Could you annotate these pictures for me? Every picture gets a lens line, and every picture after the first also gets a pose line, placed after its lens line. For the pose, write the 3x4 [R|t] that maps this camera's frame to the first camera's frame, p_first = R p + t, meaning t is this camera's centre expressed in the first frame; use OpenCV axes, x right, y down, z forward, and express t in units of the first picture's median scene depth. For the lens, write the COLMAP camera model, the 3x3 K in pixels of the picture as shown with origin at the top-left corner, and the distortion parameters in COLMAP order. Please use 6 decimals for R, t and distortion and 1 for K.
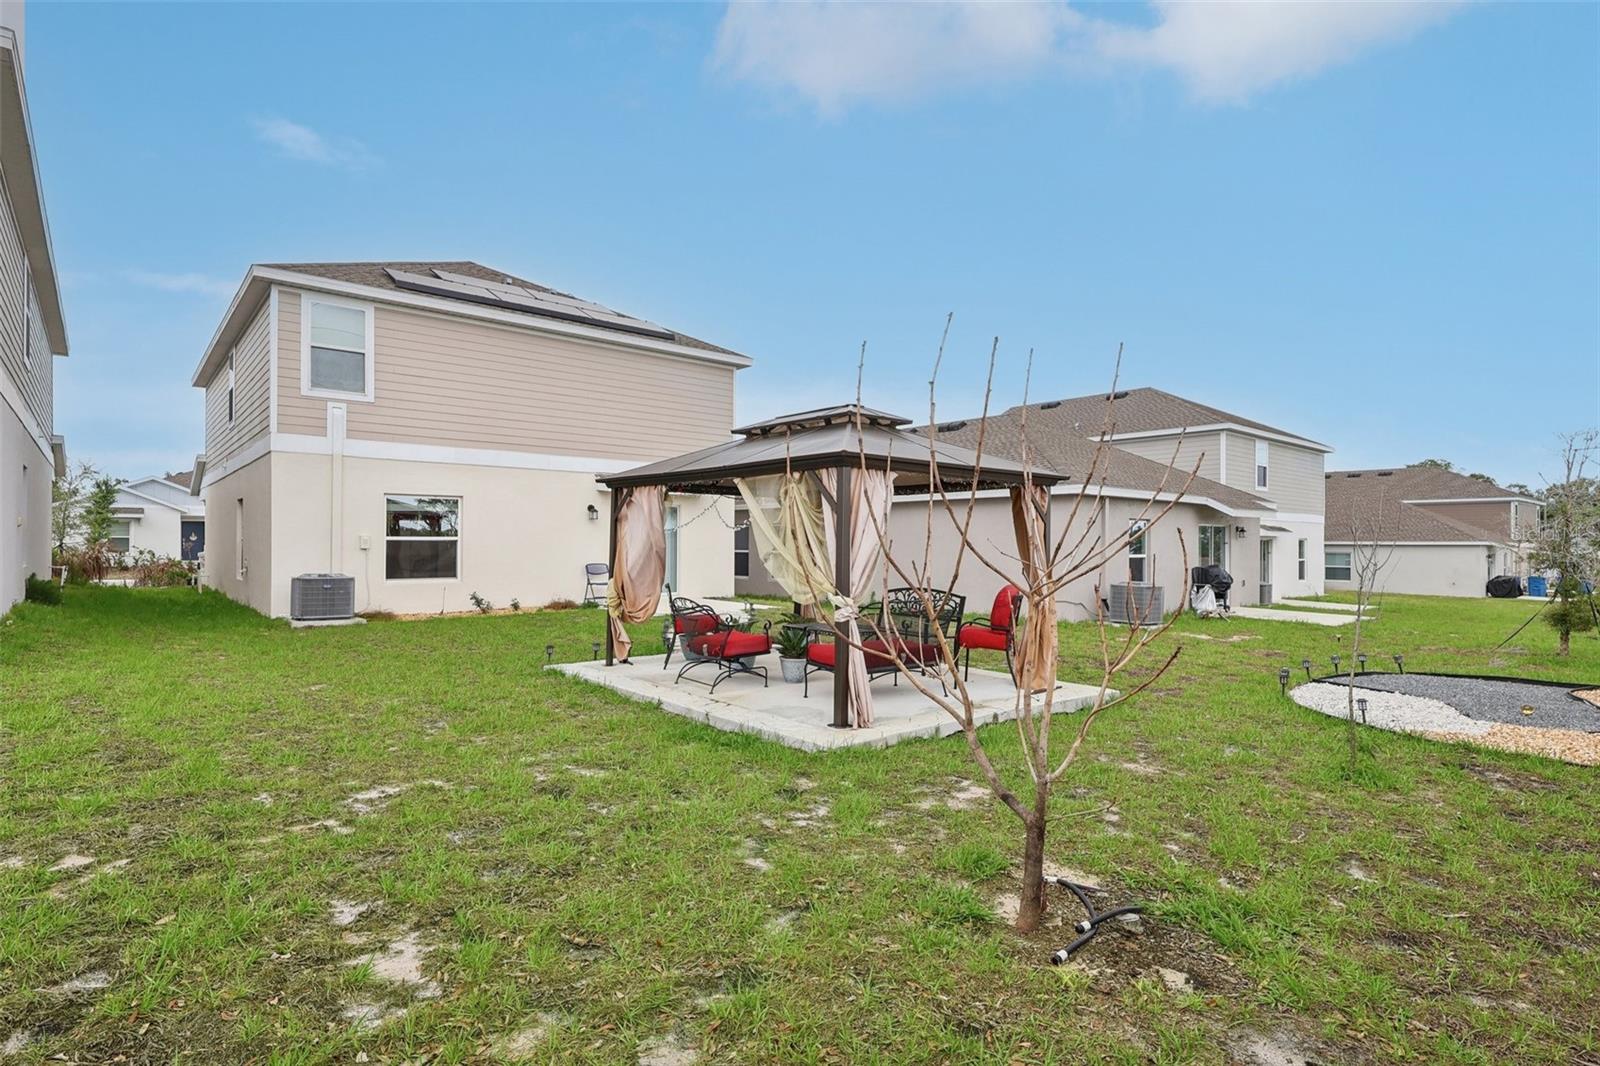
lens RADIAL K [[817.2, 0, 800.0], [0, 817.2, 533.0], [0, 0, 1]] dist [-0.000190, -0.000047]
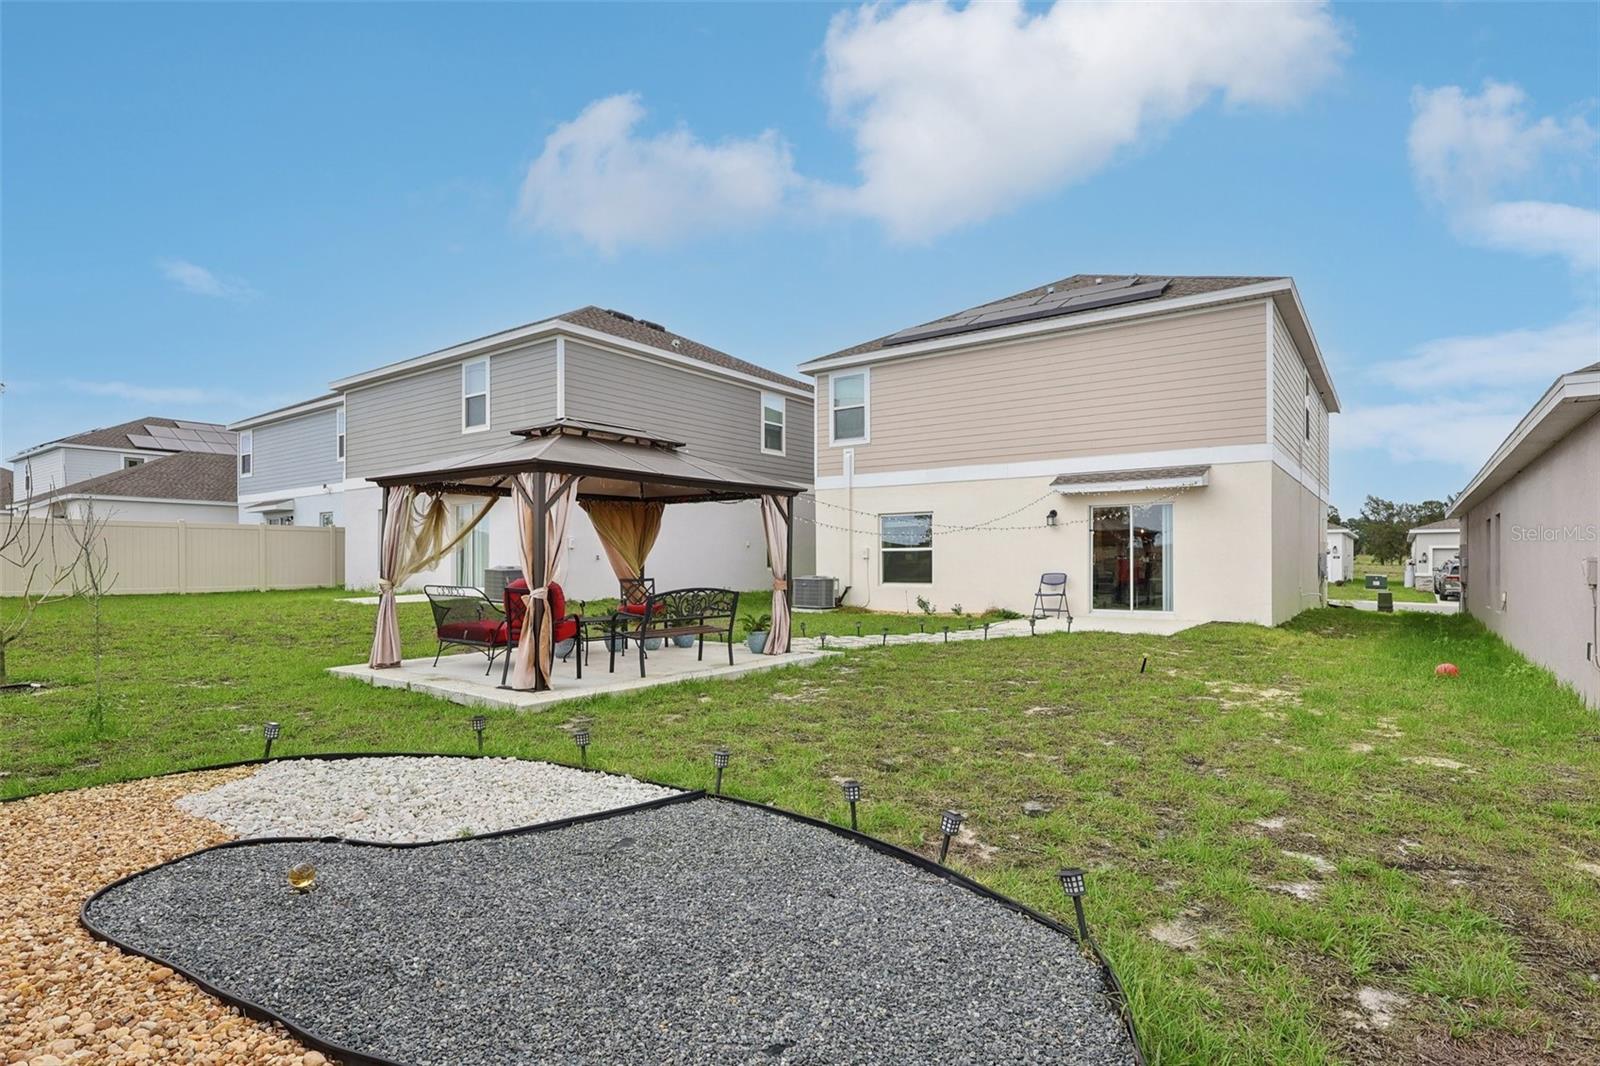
lens RADIAL K [[815.4, 0, 800.0], [0, 815.4, 569.0], [0, 0, 1]] dist [-0.000029, -0.000159]
pose [[0.228918, -0.002302, -0.973443, 0.686524], [0.011002, 0.999939, 0.000223, 0.034448], [0.973384, -0.010761, 0.228929, 0.601983]]
